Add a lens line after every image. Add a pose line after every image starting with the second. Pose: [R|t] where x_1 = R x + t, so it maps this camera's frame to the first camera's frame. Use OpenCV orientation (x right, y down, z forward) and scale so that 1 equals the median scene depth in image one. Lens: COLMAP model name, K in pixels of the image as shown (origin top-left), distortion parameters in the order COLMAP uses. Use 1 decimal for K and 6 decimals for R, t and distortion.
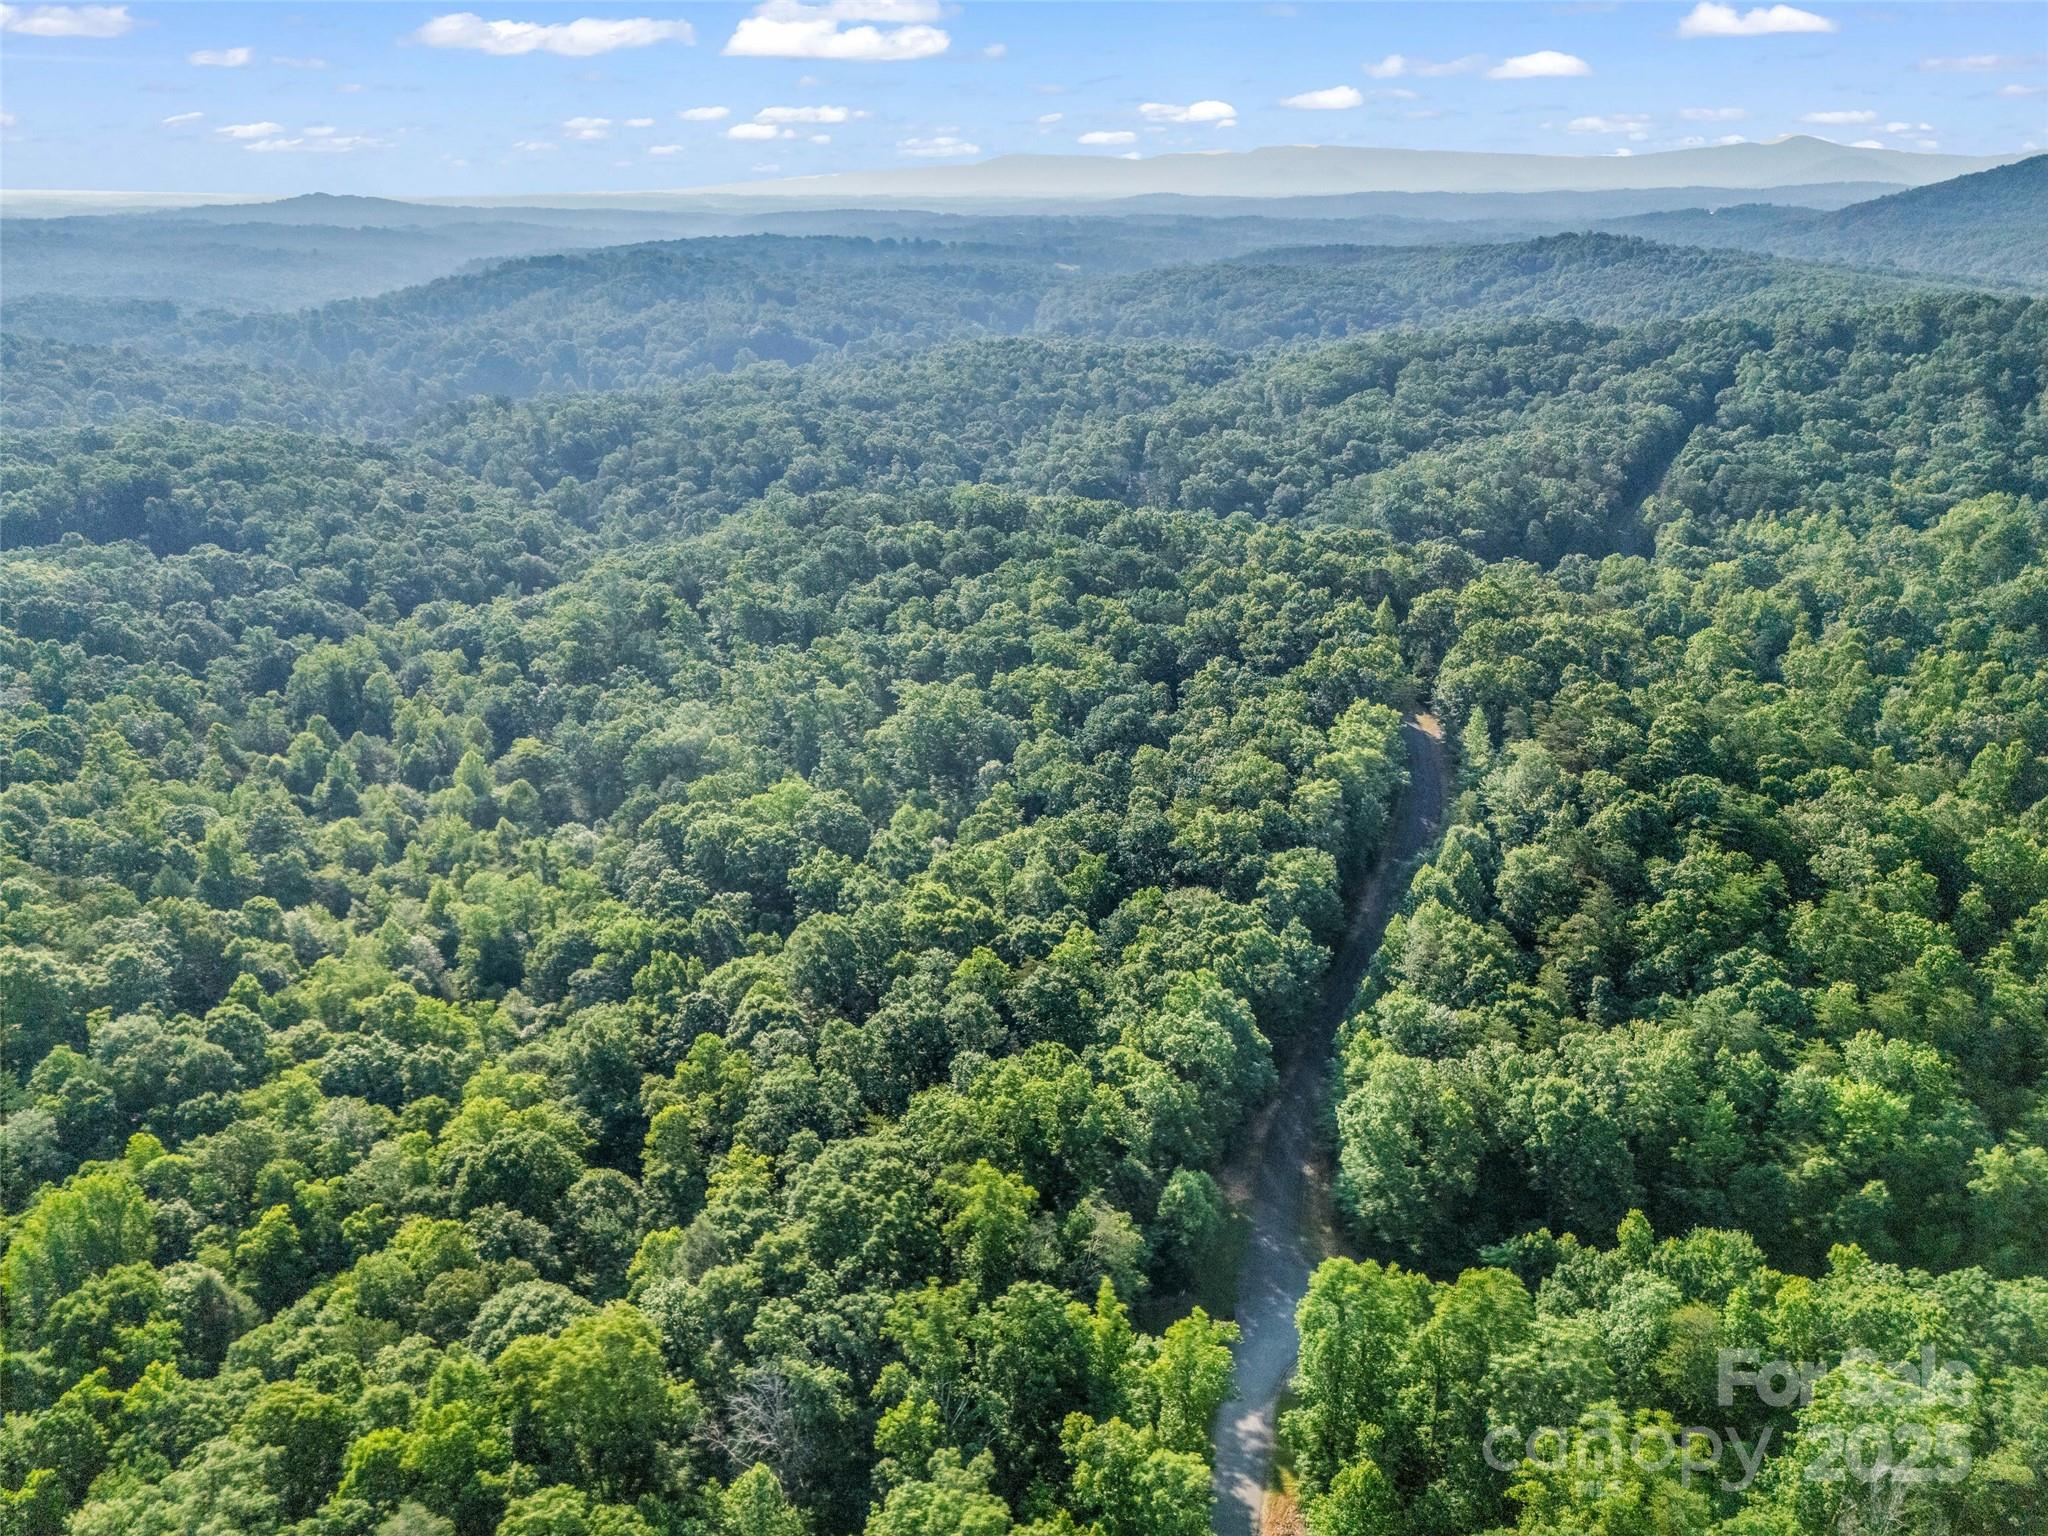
lens RADIAL K [[1523.4, 0, 1019.1], [0, 1523.4, 759.5], [0, 0, 1]] dist [0.074217, -0.071535]
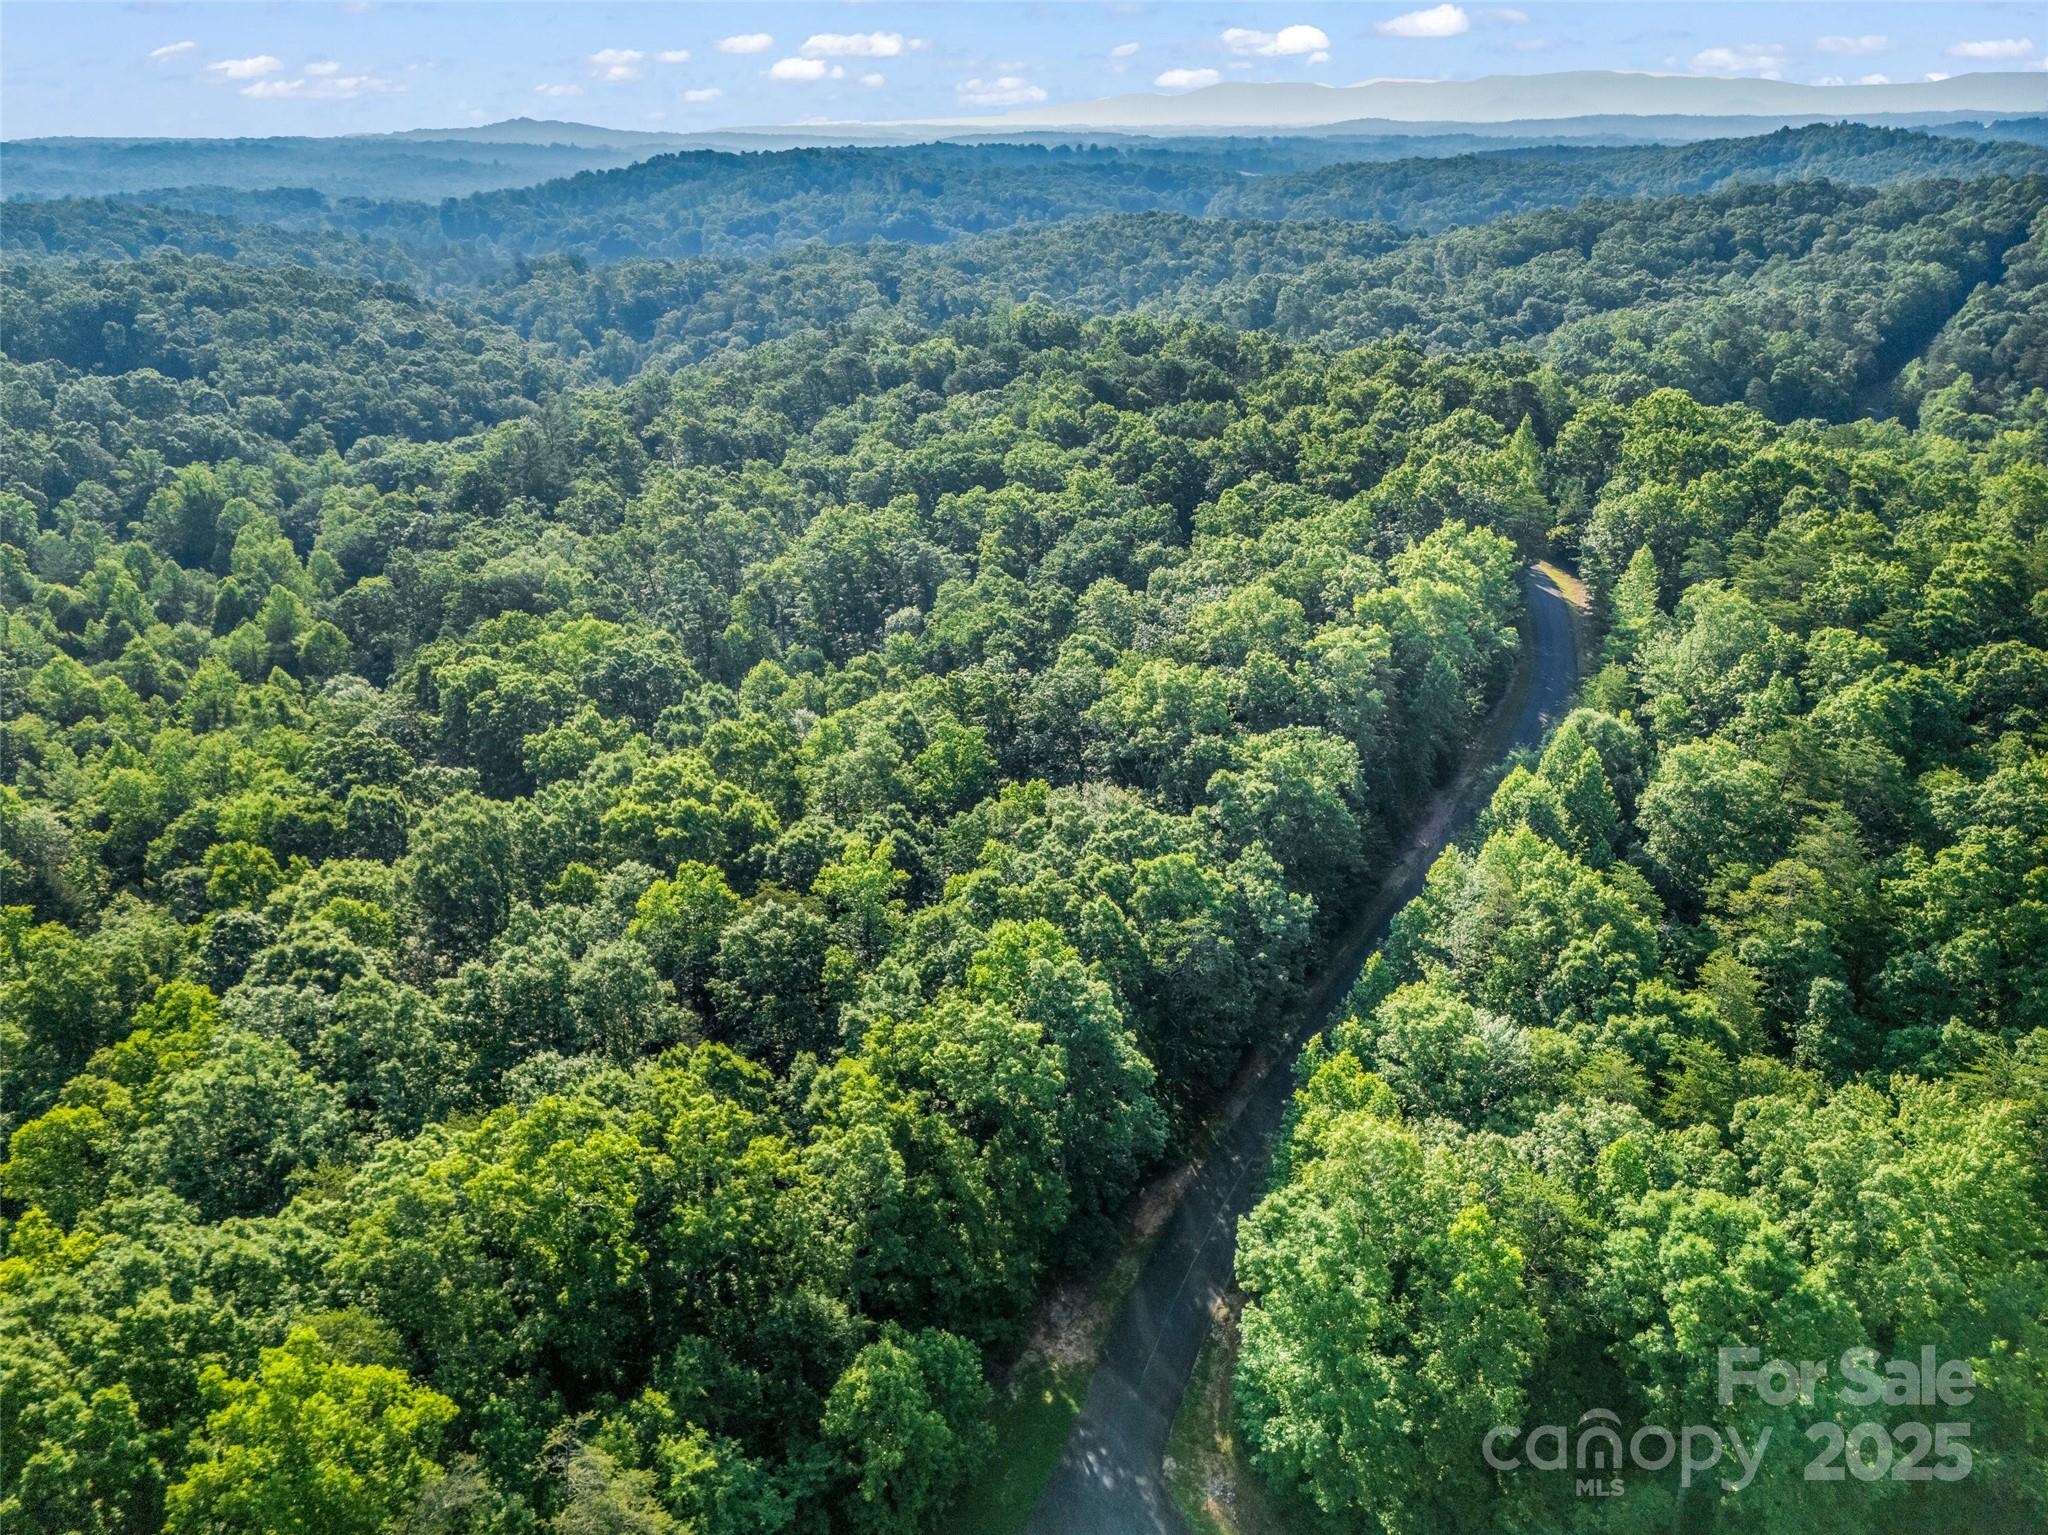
lens RADIAL K [[1509.9, 0, 1024.0], [0, 1509.9, 767.5], [0, 0, 1]] dist [0.043984, -0.003529]
pose [[0.992401, 0.047289, -0.113593, 0.147268], [-0.042569, 0.998141, 0.043626, 0.052589], [0.115445, -0.038459, 0.992569, 0.411618]]
